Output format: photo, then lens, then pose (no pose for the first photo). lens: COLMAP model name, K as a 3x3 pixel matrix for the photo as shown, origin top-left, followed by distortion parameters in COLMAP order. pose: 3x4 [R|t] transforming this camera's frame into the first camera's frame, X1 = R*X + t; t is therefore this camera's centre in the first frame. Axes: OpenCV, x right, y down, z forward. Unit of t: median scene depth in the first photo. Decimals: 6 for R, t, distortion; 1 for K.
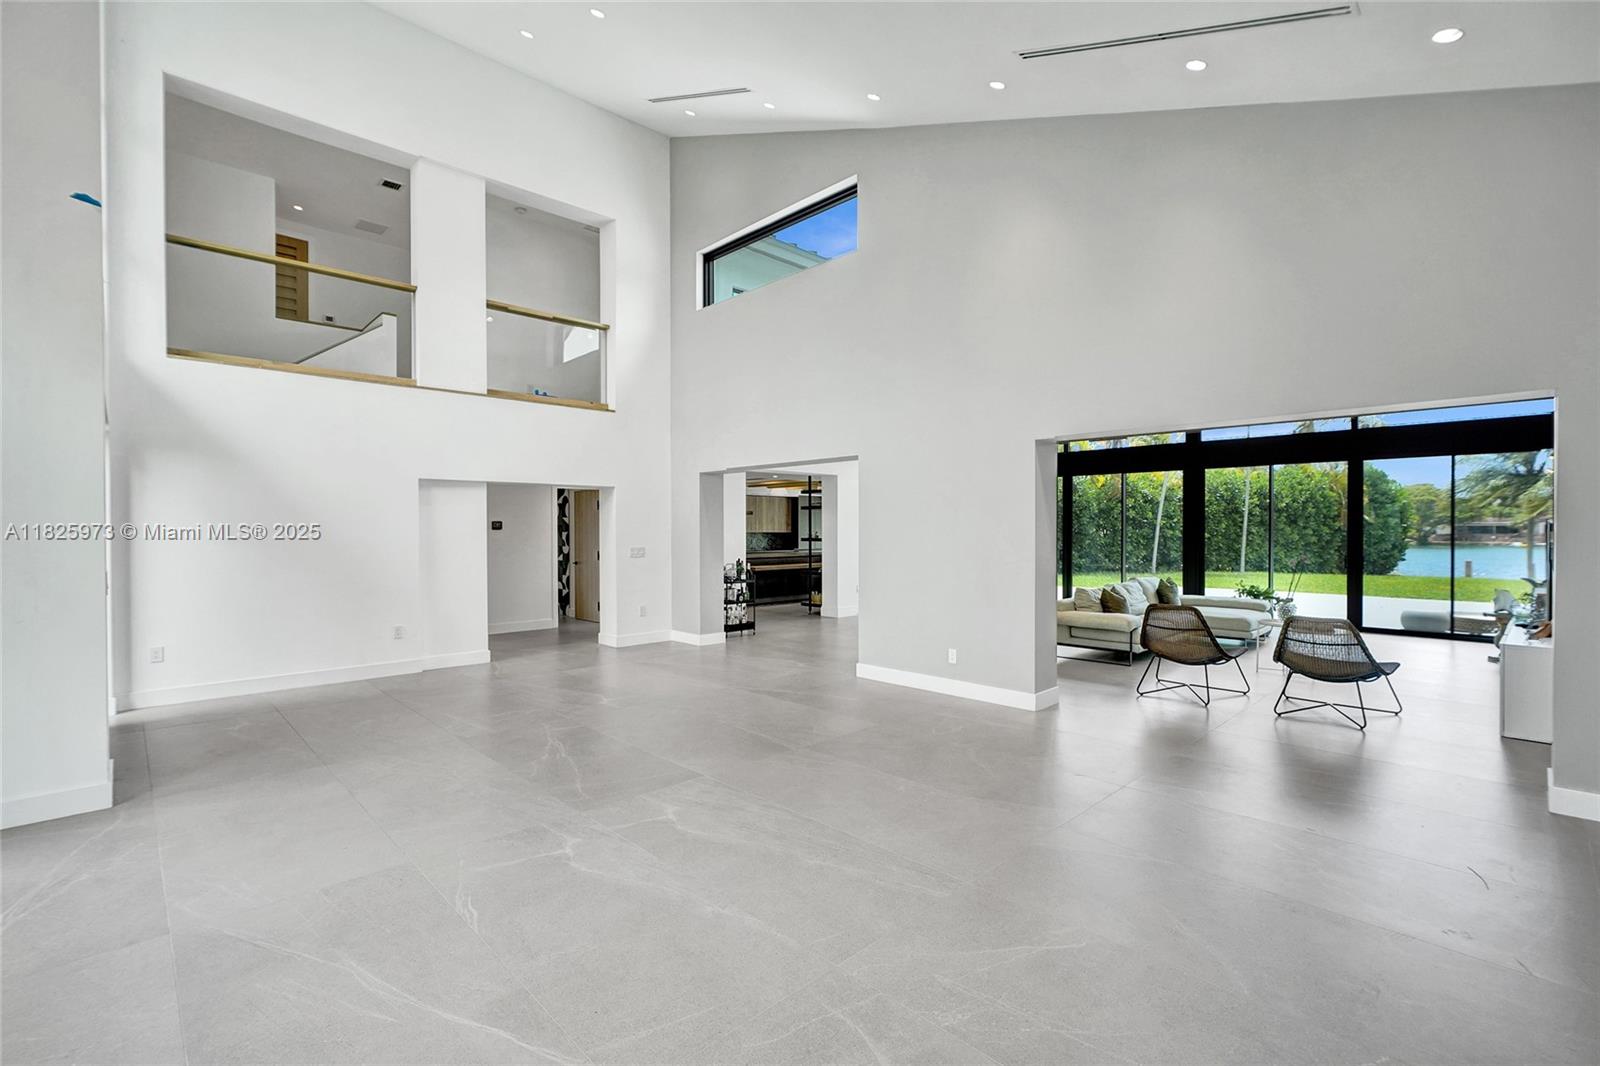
lens RADIAL K [[708.5, 0, 802.6], [0, 708.5, 533.6], [0, 0, 1]] dist [-0.001336, -0.000022]
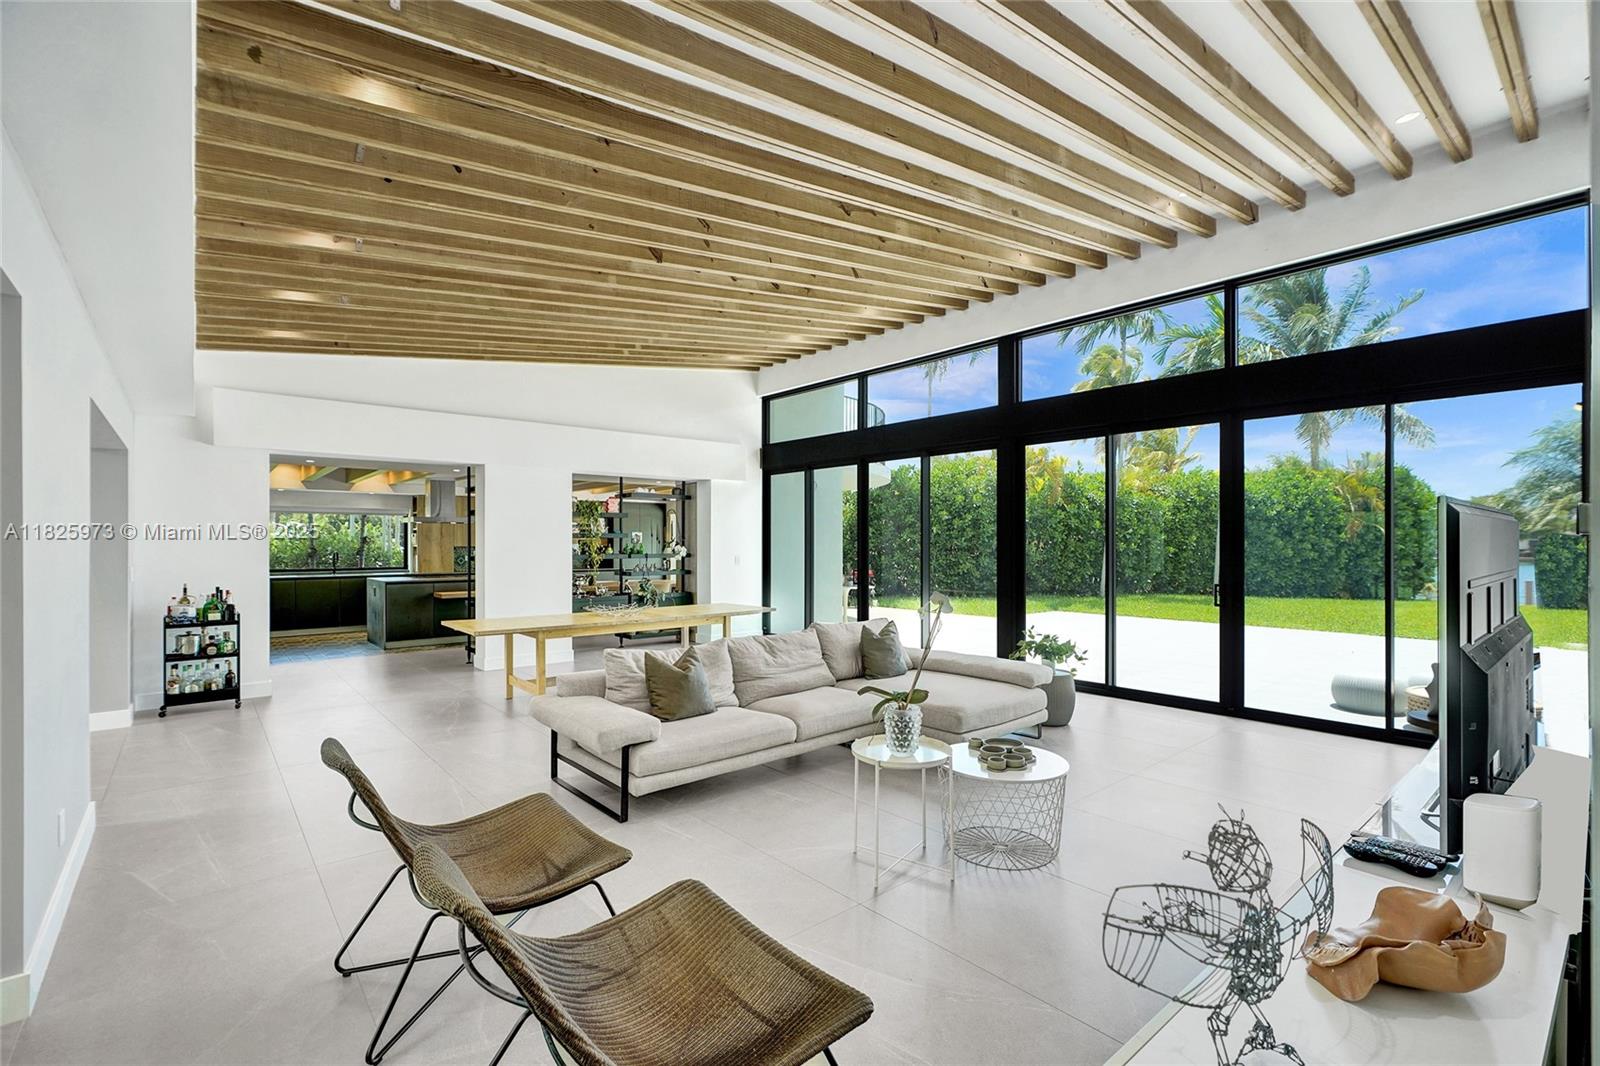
lens RADIAL K [[708.2, 0, 797.0], [0, 708.2, 538.6], [0, 0, 1]] dist [-0.004155, 0.000633]
pose [[0.997977, 0.000448, -0.063571, 0.529220], [-0.001231, 0.999924, -0.012285, 0.000393], [0.063560, 0.012339, 0.997902, 0.454451]]
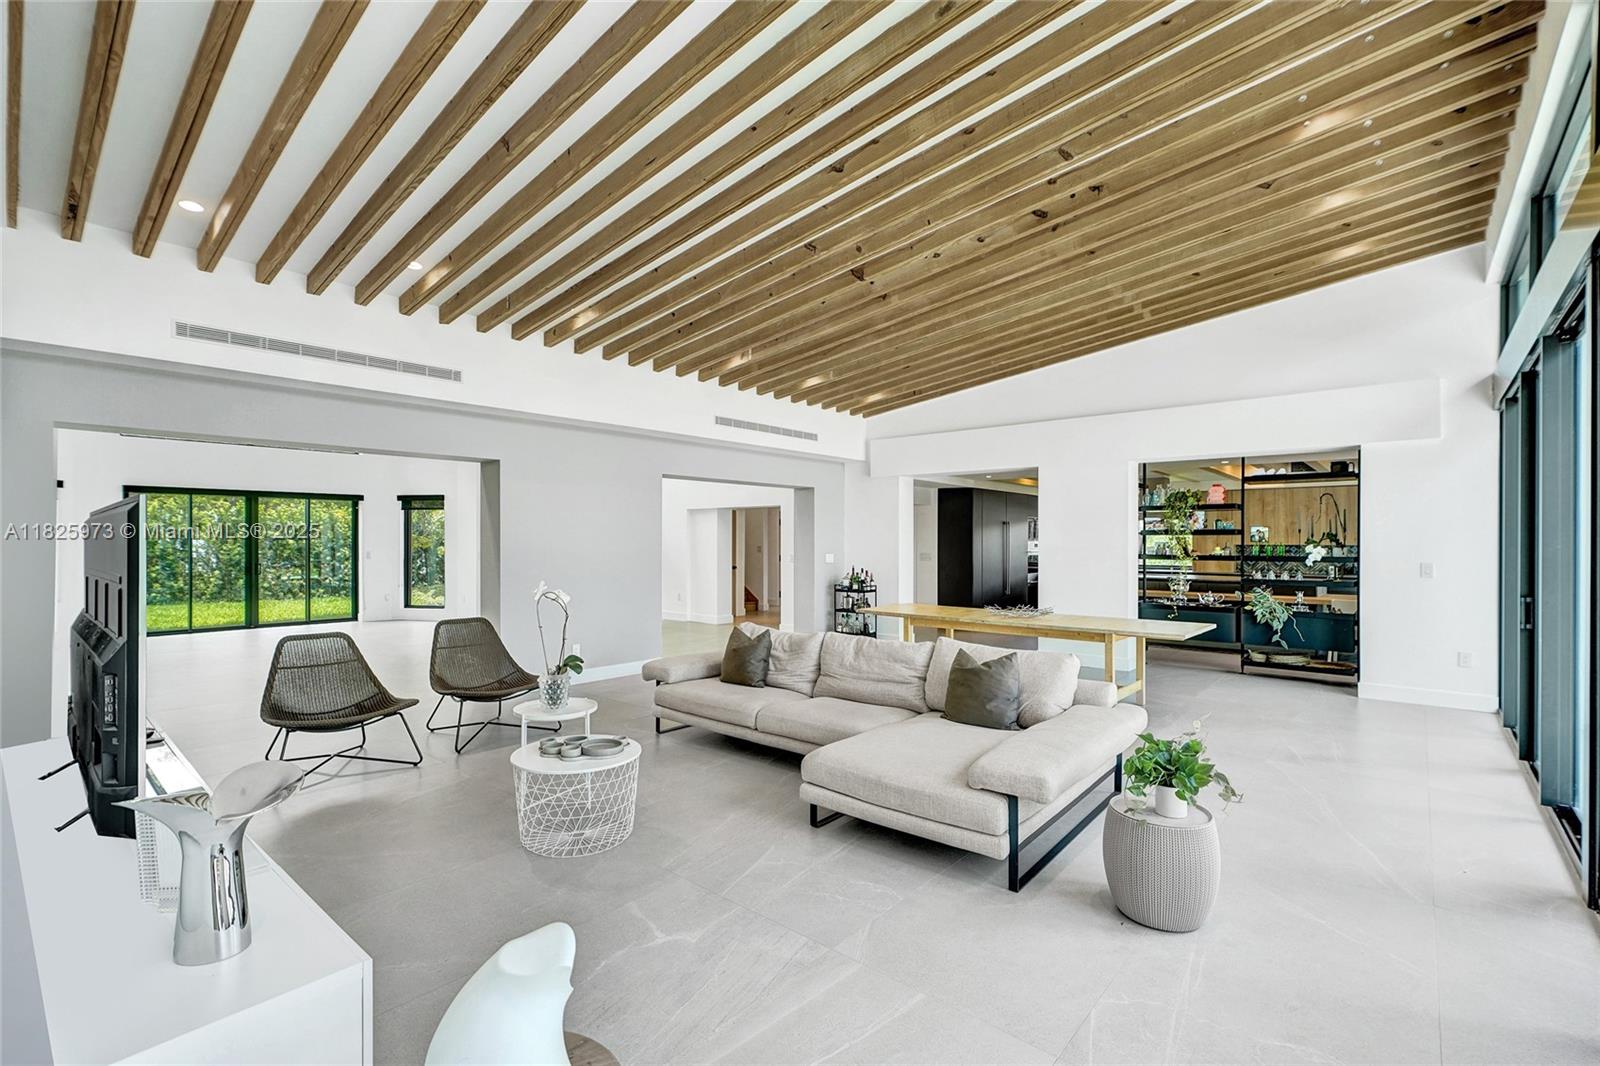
lens RADIAL K [[717.4, 0, 793.5], [0, 717.4, 528.8], [0, 0, 1]] dist [-0.000291, 0.000592]
pose [[0.076371, -0.015418, -0.996960, 1.025241], [-0.006548, 0.999851, -0.015964, -0.003186], [0.997058, 0.007747, 0.076259, 0.936939]]
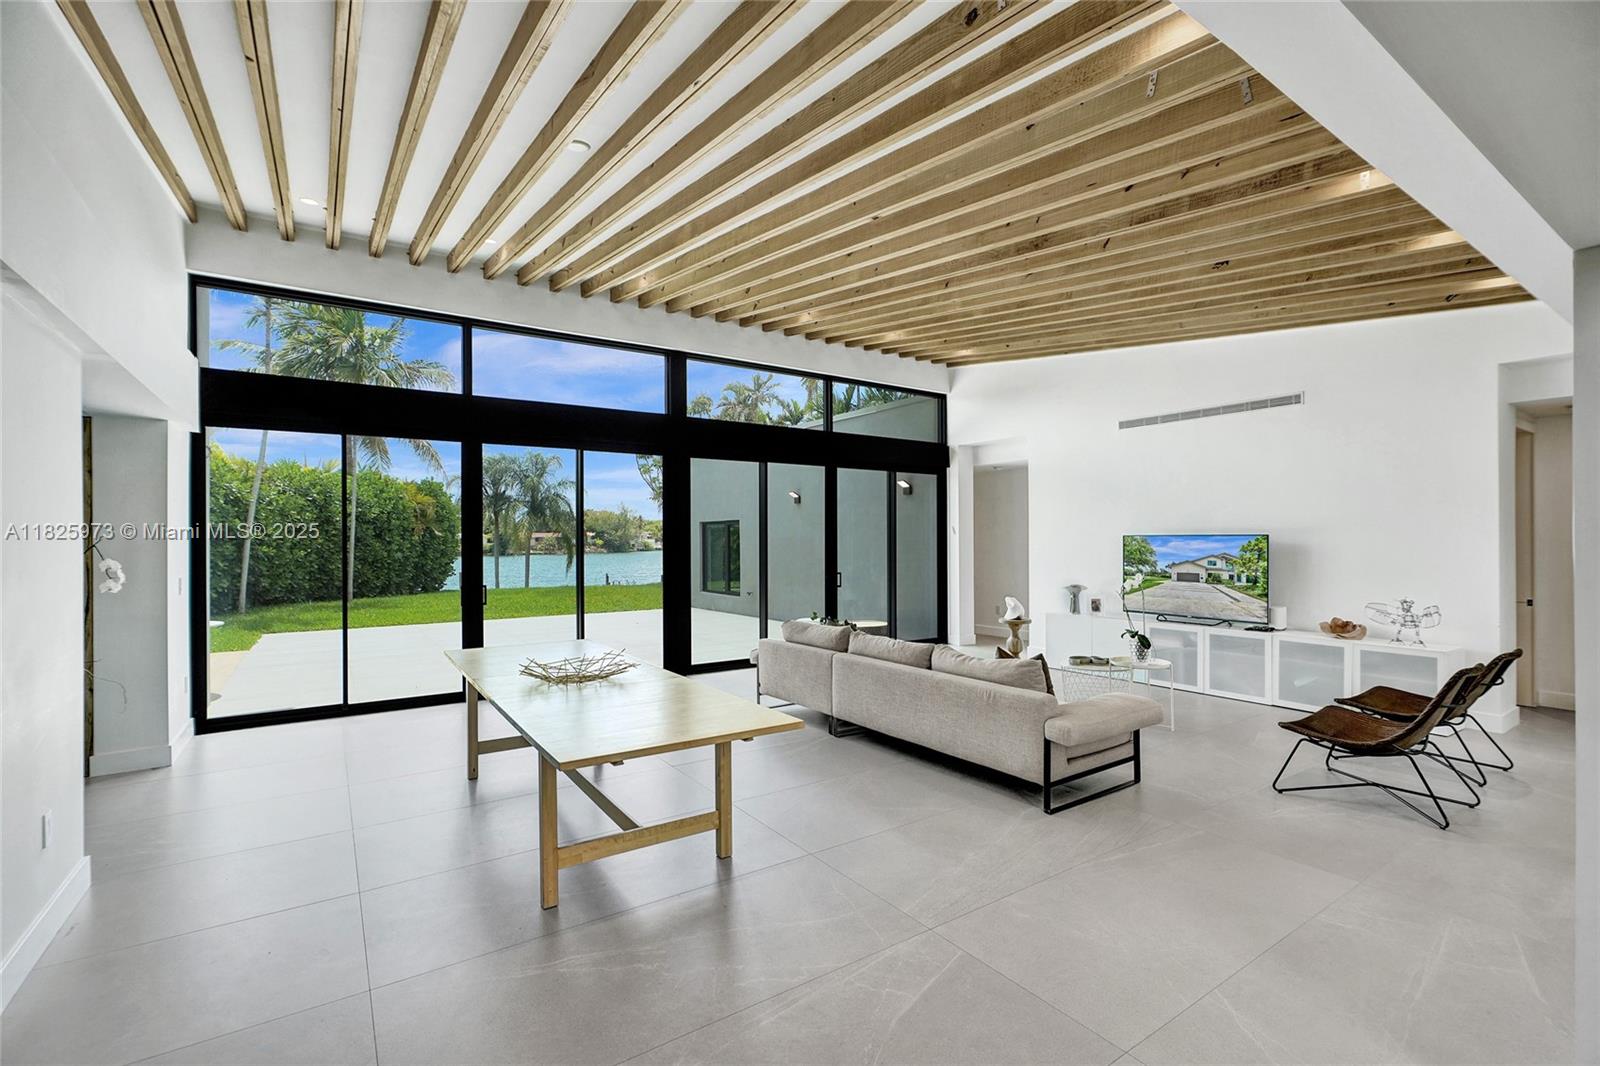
lens RADIAL K [[713.5, 0, 804.6], [0, 713.5, 542.1], [0, 0, 1]] dist [0.001304, 0.000223]
pose [[0.167515, -0.002234, 0.985867, -0.146477], [0.010324, 0.999947, 0.000512, -0.010884], [-0.985815, 0.010093, 0.167529, 1.016979]]
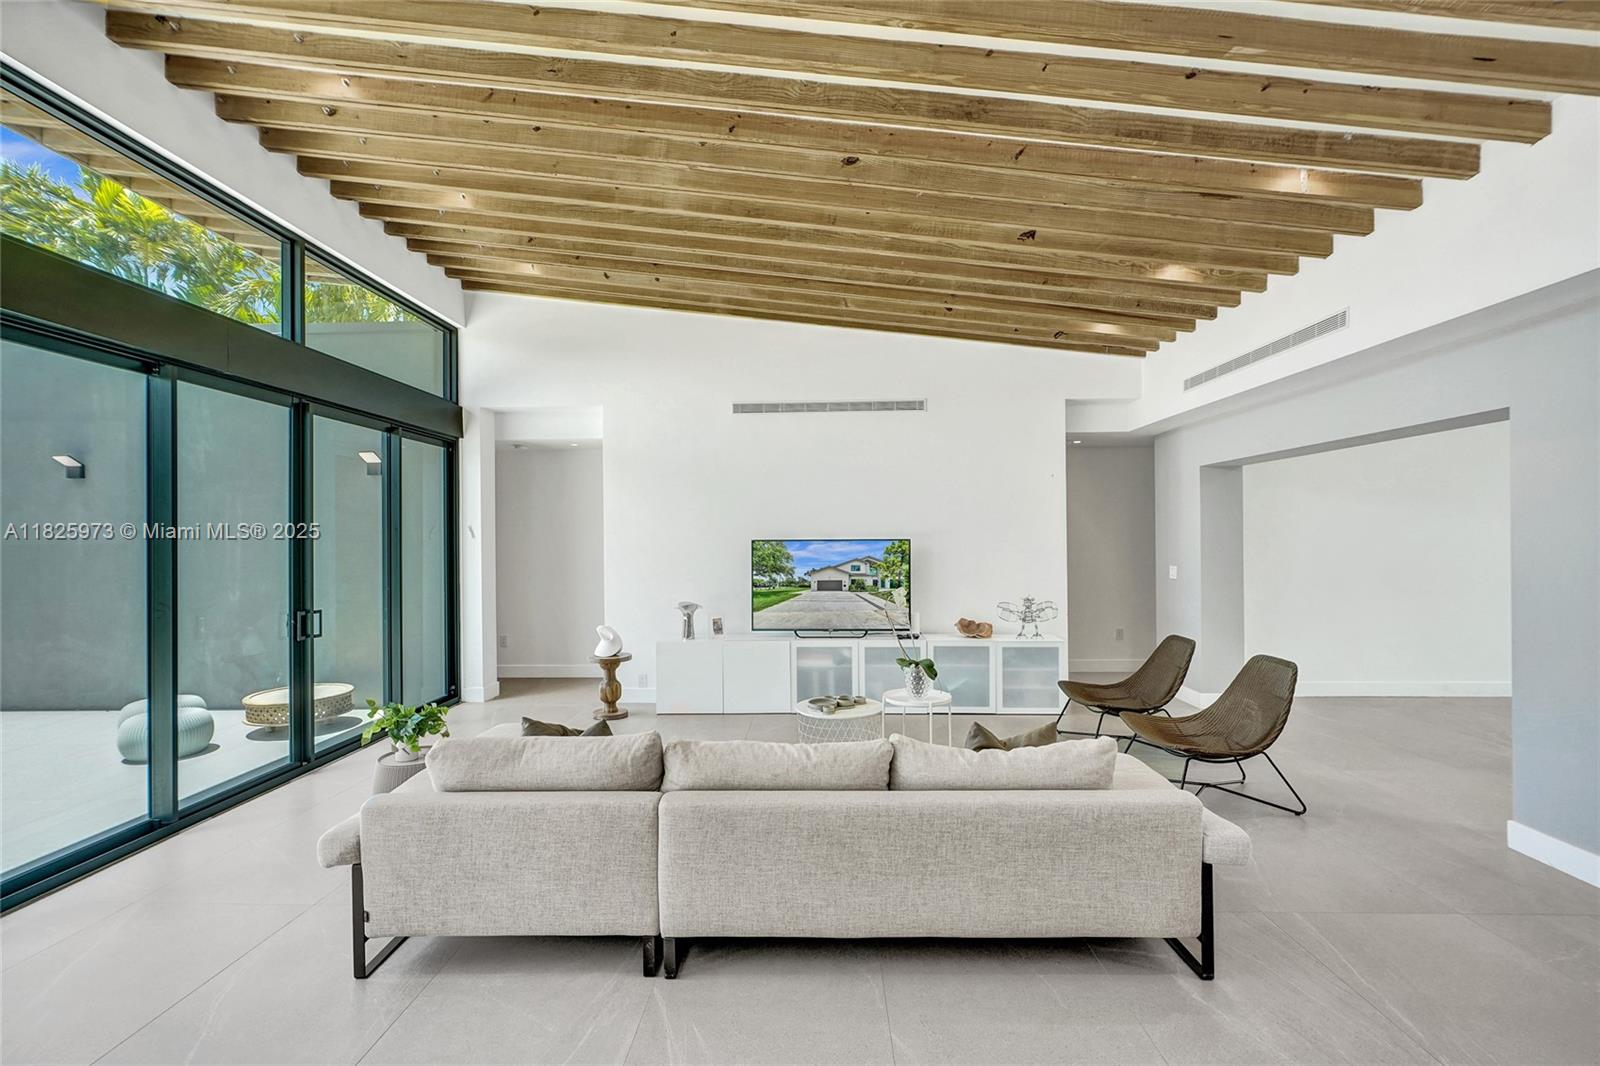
lens RADIAL K [[707.4, 0, 799.9], [0, 707.4, 538.7], [0, 0, 1]] dist [-0.003833, 0.000629]
pose [[-0.696411, 0.004451, 0.717629, 0.234801], [0.013348, 0.999888, 0.006752, -0.019685], [-0.717519, 0.014281, -0.696393, 1.258130]]
